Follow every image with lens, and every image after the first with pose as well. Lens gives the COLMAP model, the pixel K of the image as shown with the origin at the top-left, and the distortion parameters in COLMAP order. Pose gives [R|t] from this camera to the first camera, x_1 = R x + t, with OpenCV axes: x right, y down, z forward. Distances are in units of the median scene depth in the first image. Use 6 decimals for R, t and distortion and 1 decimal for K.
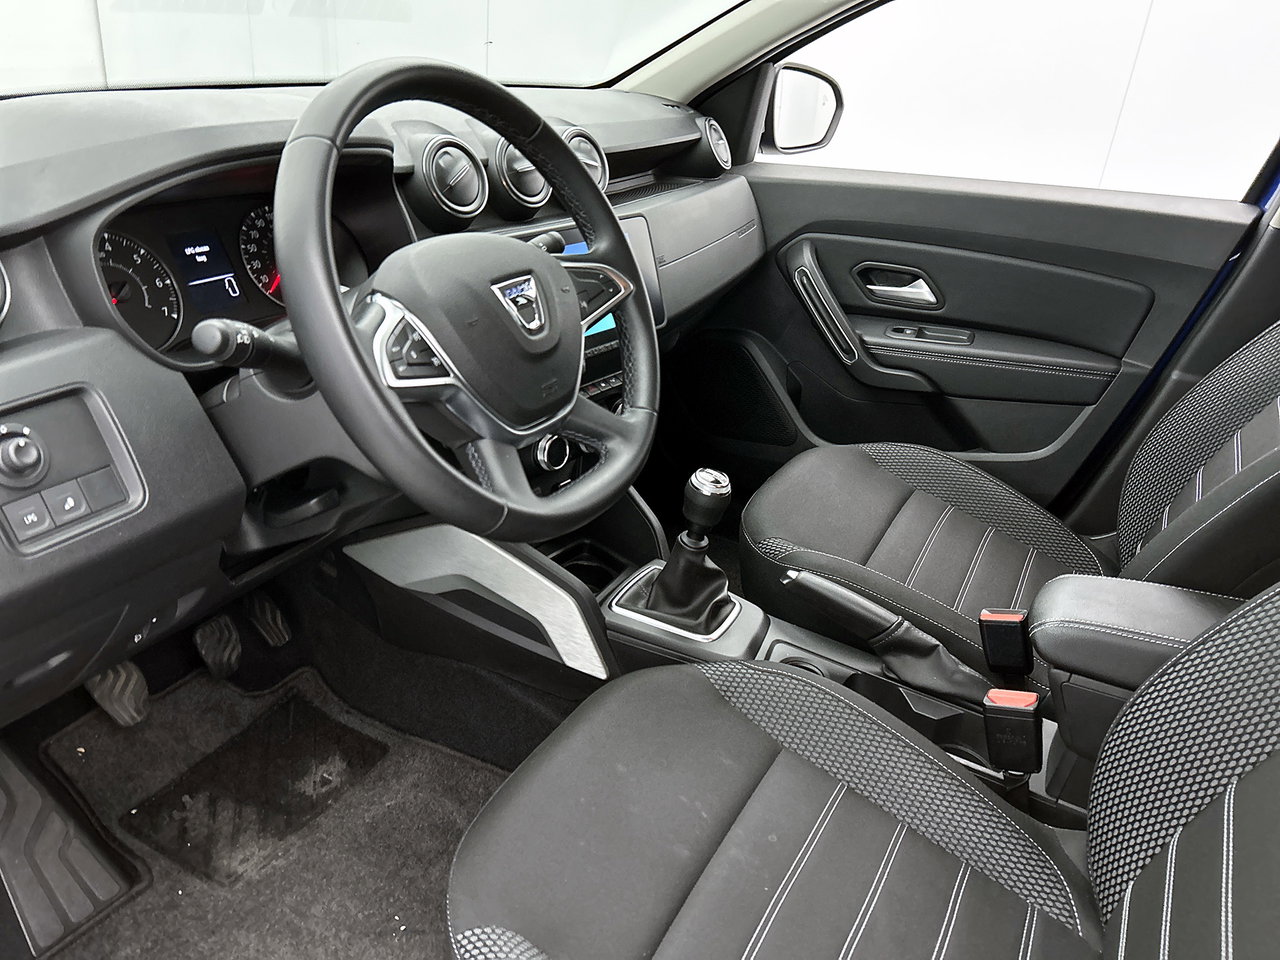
lens RADIAL K [[980.1, 0, 640.0], [0, 980.1, 480.0], [0, 0, 1]] dist [-0.010180, -0.005210]
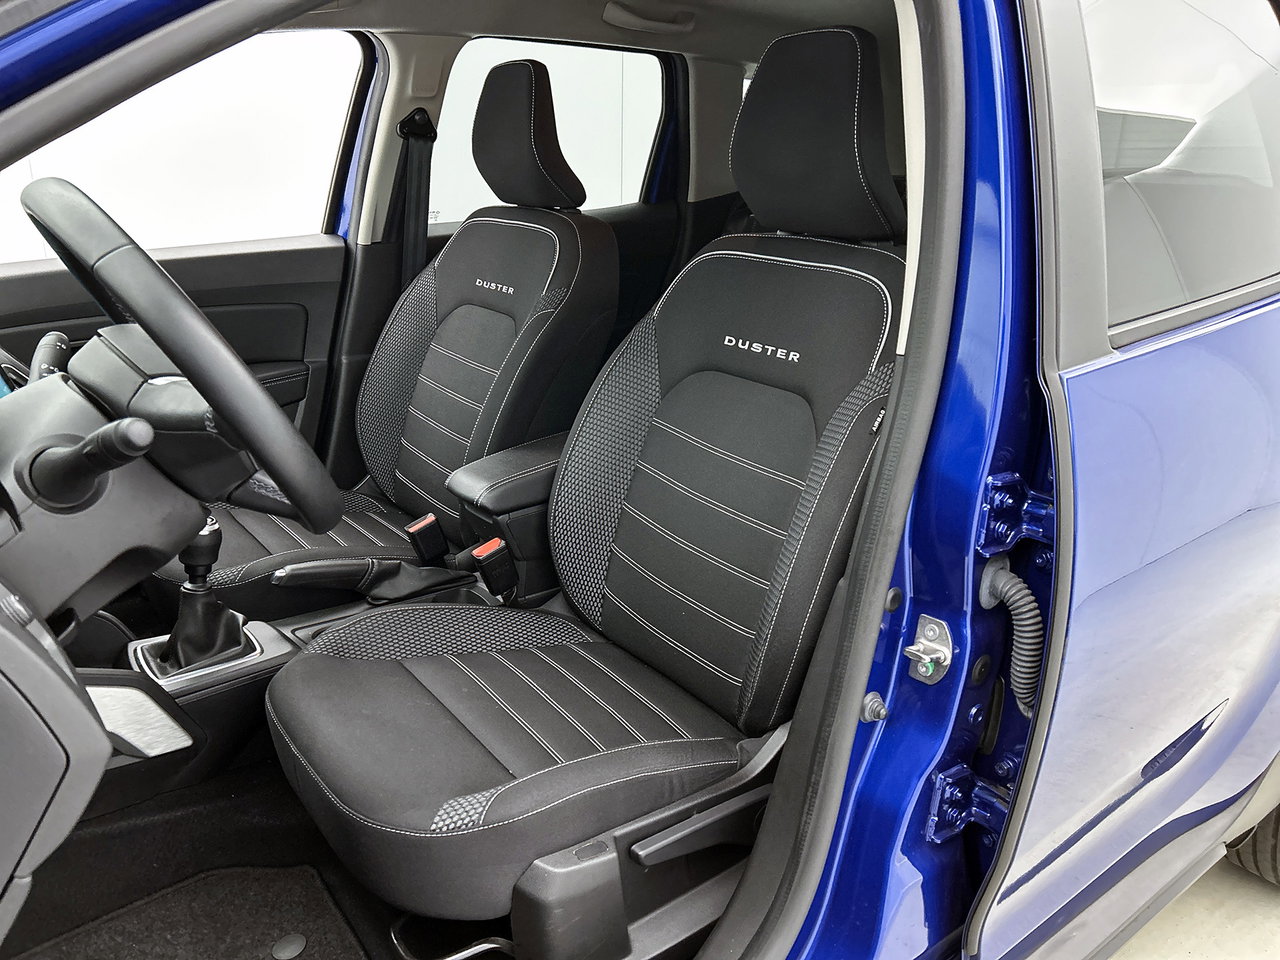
lens RADIAL K [[960.0, 0, 640.0], [0, 960.0, 480.0], [0, 0, 1]] dist [0.003715, 0.001178]
pose [[0.399831, -0.356098, 0.844588, -0.605441], [0.411557, 0.893085, 0.181713, -0.035974], [-0.818997, 0.274942, 0.503638, 0.021688]]
